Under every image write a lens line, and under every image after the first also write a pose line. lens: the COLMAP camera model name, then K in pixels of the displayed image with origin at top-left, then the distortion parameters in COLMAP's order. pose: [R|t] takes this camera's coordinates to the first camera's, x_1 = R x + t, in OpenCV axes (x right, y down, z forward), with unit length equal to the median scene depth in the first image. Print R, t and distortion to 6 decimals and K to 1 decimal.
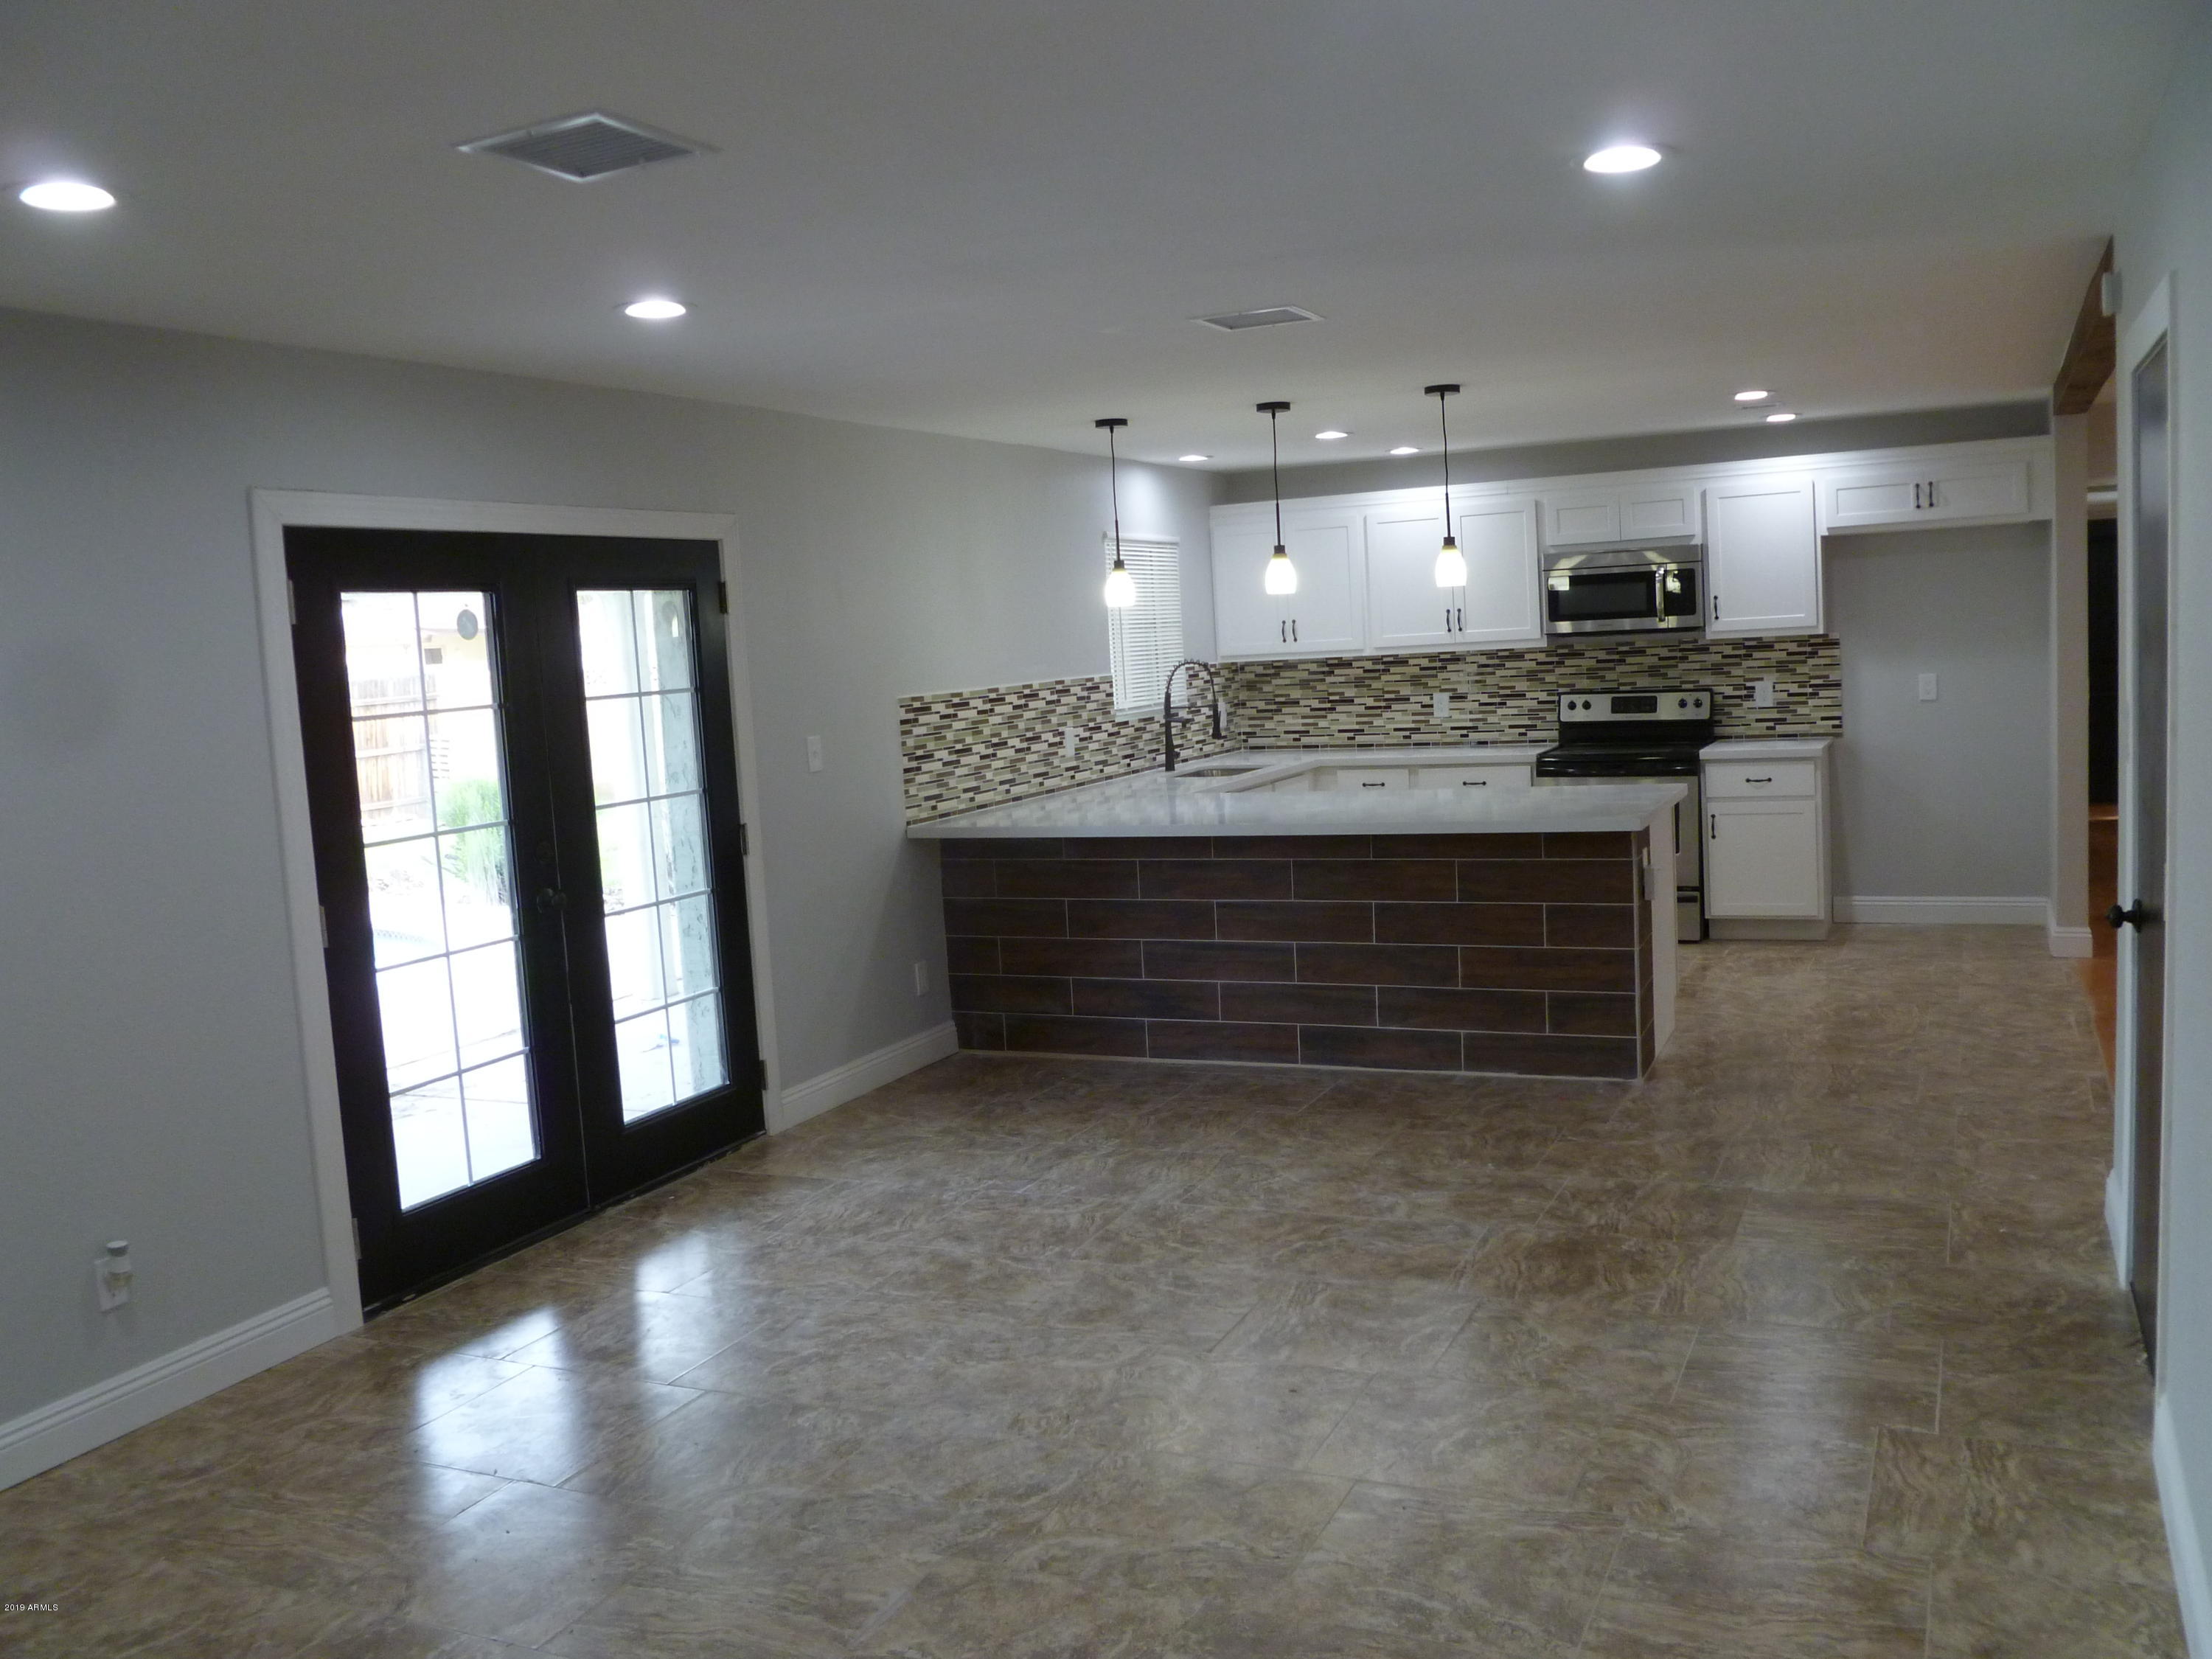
lens RADIAL K [[1892.4, 0, 1107.8], [0, 1892.4, 819.4], [0, 0, 1]] dist [-0.060755, 0.014185]
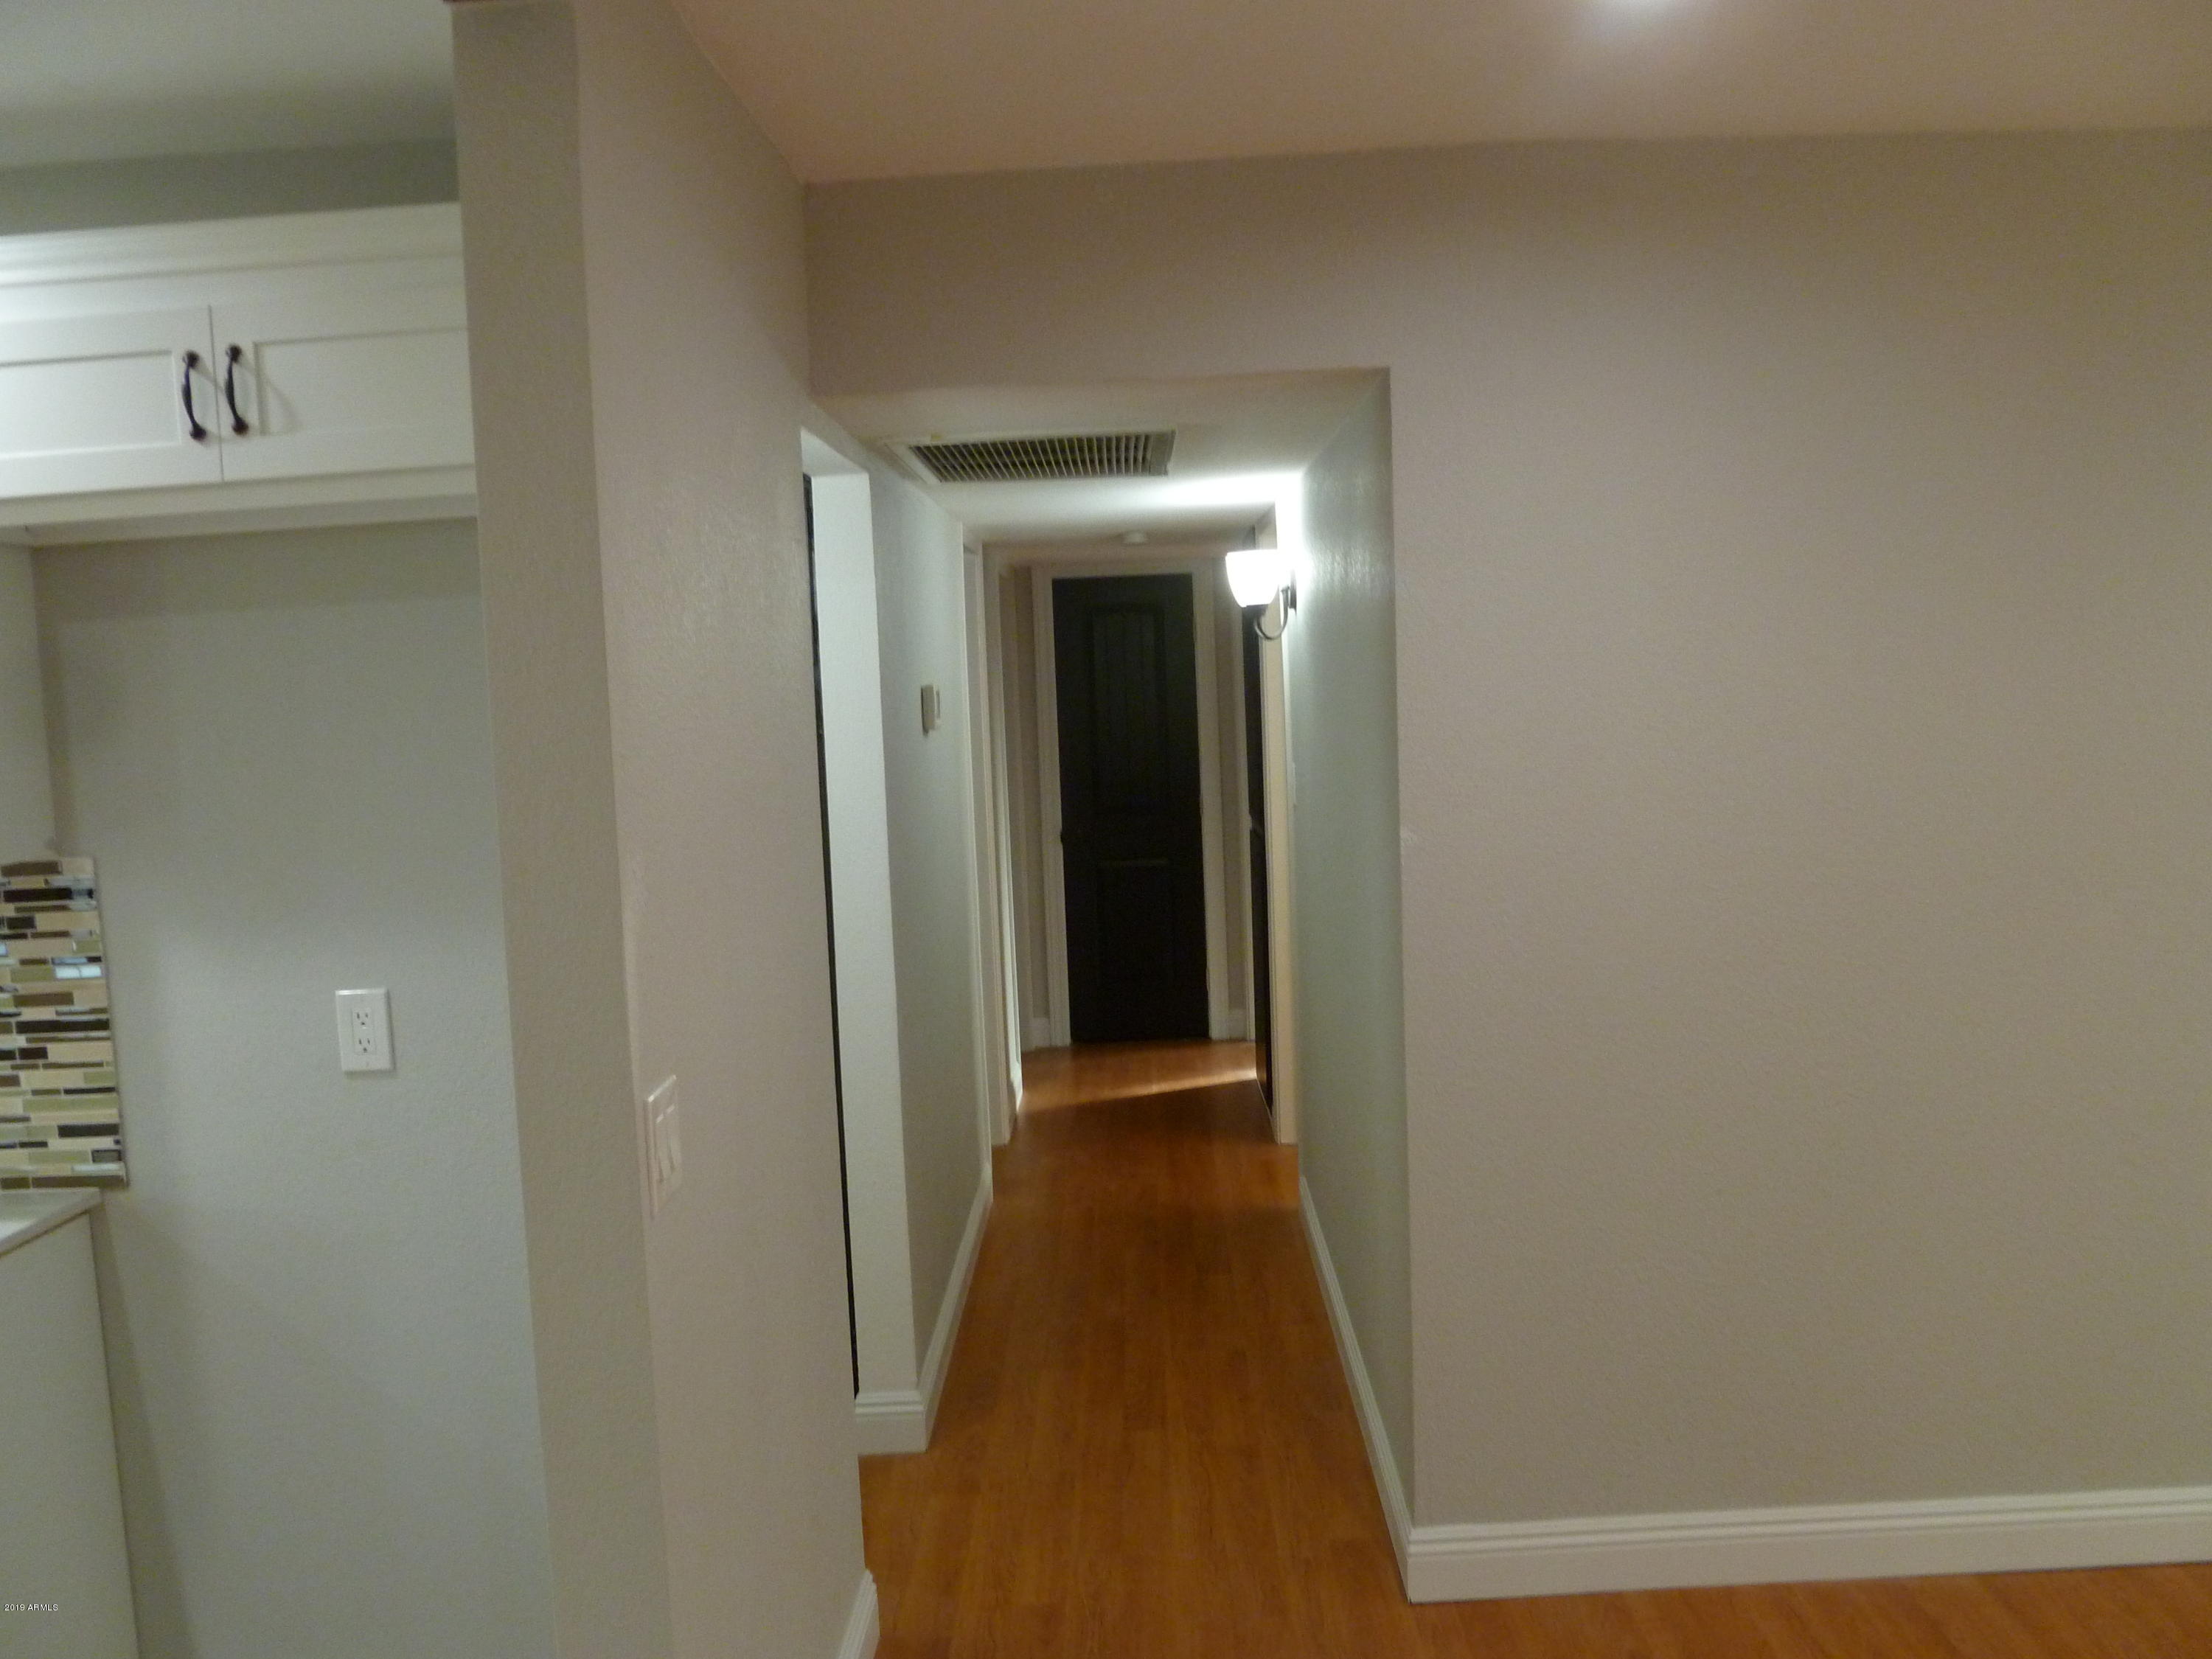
lens RADIAL K [[1892.4, 0, 1105.9], [0, 1892.4, 831.1], [0, 0, 1]] dist [-0.060755, 0.014185]
pose [[0.914351, -0.022920, 0.404273, 0.461667], [0.036882, 0.998961, -0.026780, -0.098718], [-0.403239, 0.039397, 0.914246, 0.718064]]
